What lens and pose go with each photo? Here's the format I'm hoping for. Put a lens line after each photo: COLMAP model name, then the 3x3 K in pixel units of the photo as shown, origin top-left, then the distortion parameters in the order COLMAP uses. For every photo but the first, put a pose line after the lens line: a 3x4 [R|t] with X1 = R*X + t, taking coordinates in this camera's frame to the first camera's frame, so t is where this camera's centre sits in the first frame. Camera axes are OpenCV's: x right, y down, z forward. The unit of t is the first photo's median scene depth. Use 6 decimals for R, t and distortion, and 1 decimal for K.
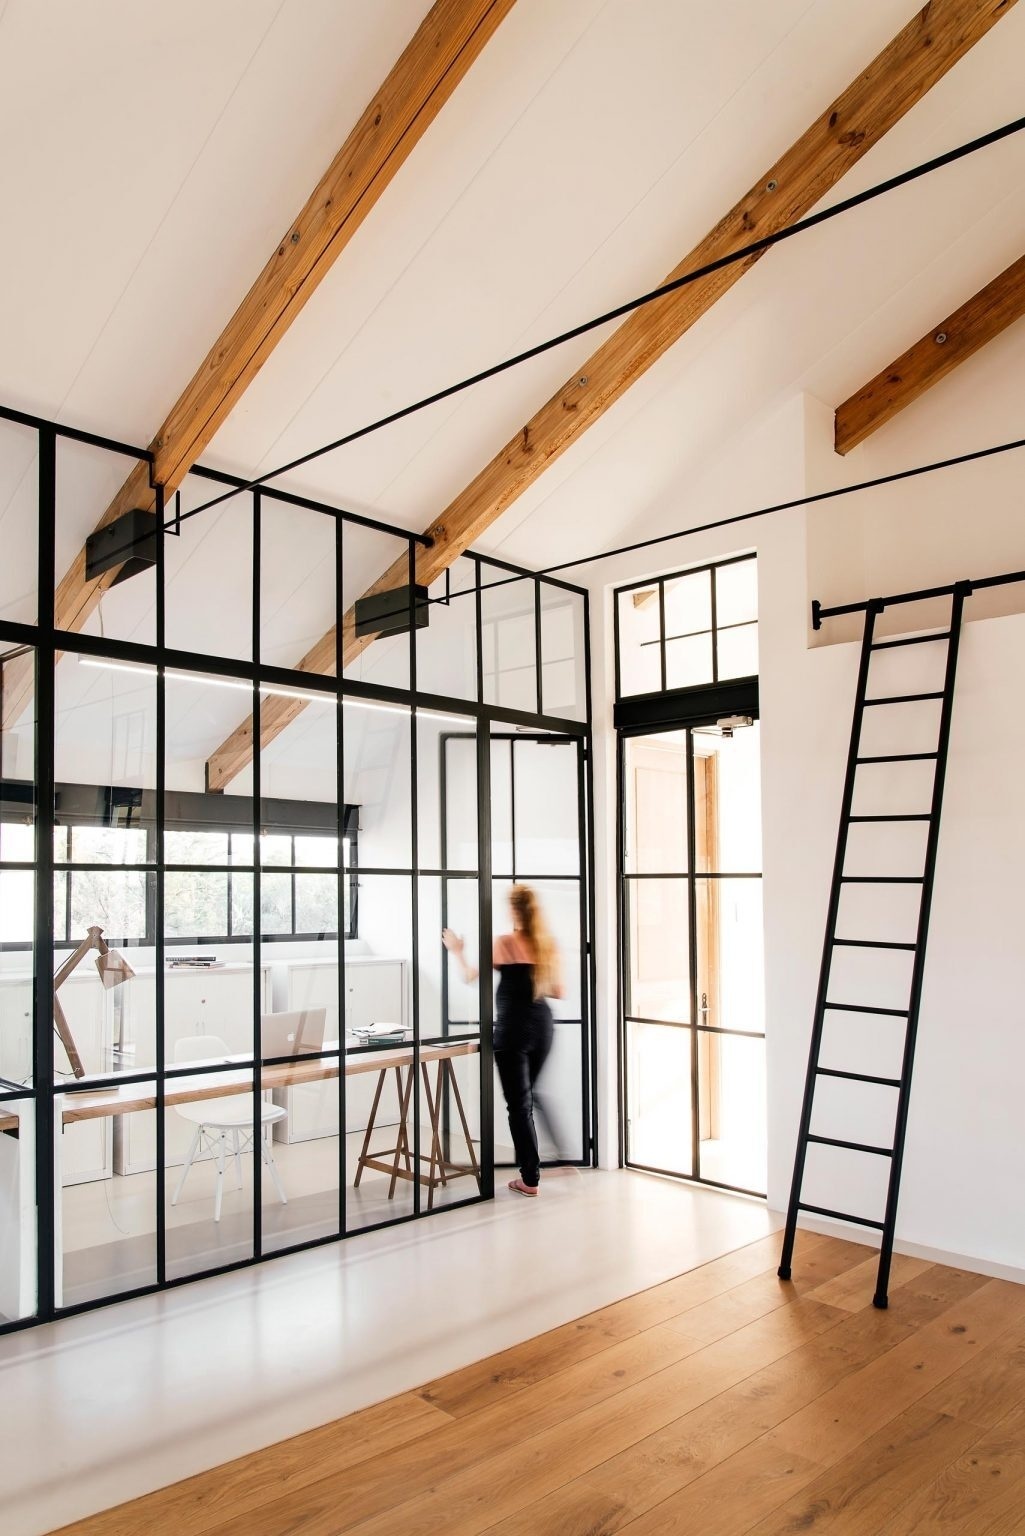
lens RADIAL K [[1092.0, 0, 634.0], [0, 1092.0, 888.3], [0, 0, 1]] dist [-0.001075, -0.001919]
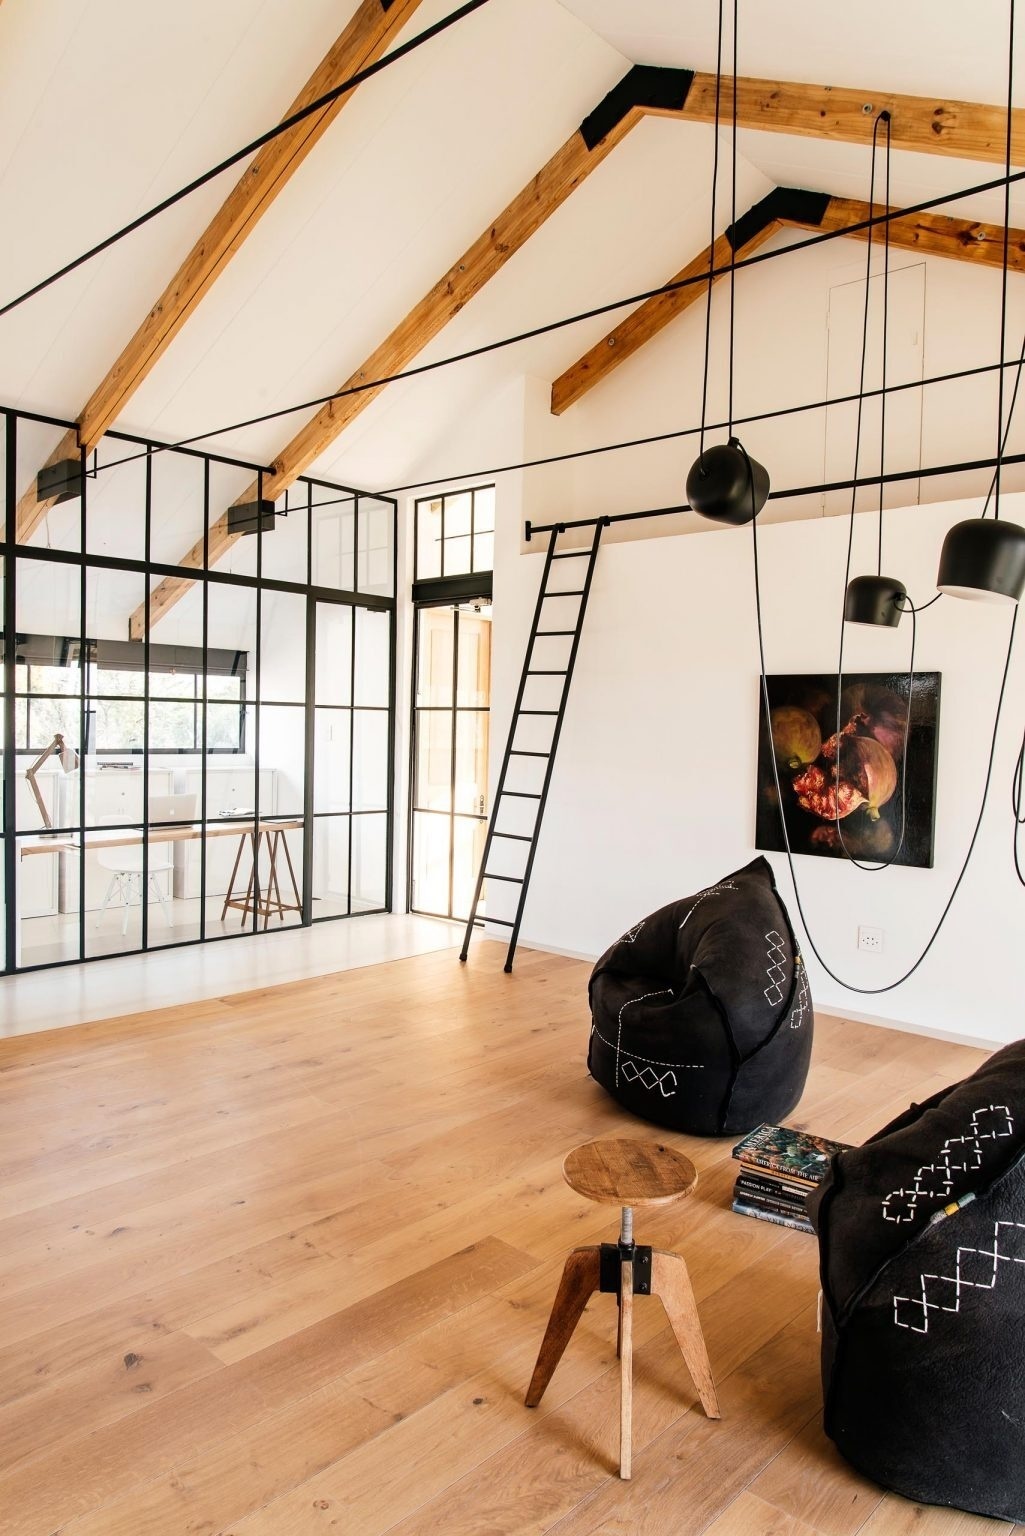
lens RADIAL K [[1023.2, 0, 512.5], [0, 1023.2, 768.0], [0, 0, 1]] dist [-0.003103, -0.003530]
pose [[0.998968, 0.020109, -0.040713, 0.202255], [-0.018332, 0.998883, 0.043553, 0.006434], [0.041544, -0.042761, 0.998221, -0.366408]]
